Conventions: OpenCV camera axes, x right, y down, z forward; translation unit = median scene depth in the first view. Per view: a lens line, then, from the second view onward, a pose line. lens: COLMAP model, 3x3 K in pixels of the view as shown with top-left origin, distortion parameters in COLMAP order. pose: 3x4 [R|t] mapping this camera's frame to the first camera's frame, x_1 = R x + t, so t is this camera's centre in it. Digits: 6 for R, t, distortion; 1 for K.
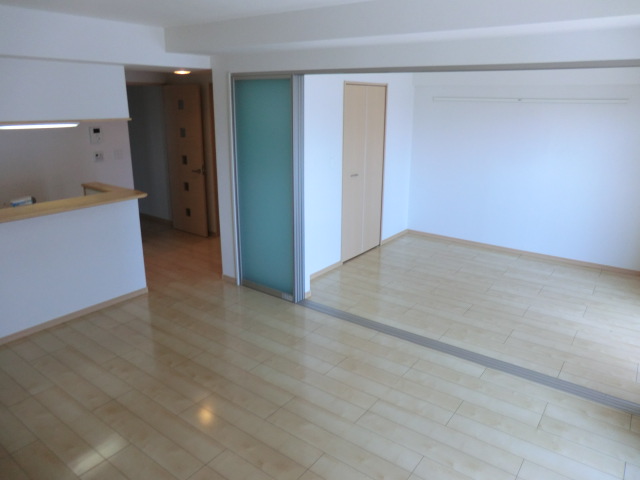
lens RADIAL K [[463.6, 0, 320.0], [0, 463.6, 240.0], [0, 0, 1]] dist [-0.033963, 0.011450]
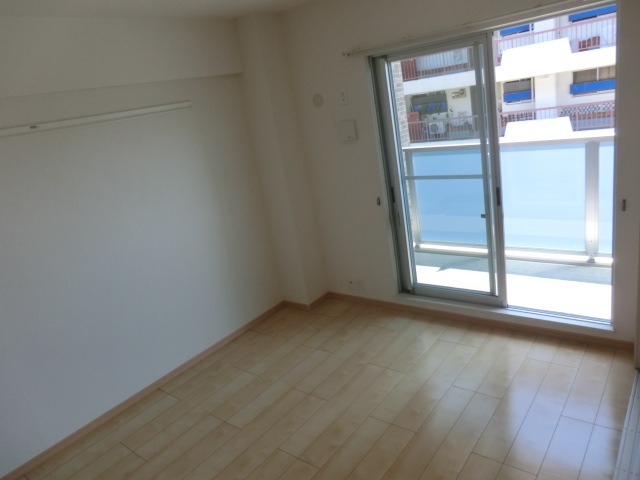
lens RADIAL K [[463.6, 0, 320.0], [0, 463.6, 240.0], [0, 0, 1]] dist [-0.033963, 0.011450]
pose [[0.031447, -0.306116, 0.951475, -0.042930], [0.442265, 0.857944, 0.261407, -0.223161], [-0.896333, 0.412583, 0.162364, 0.797922]]
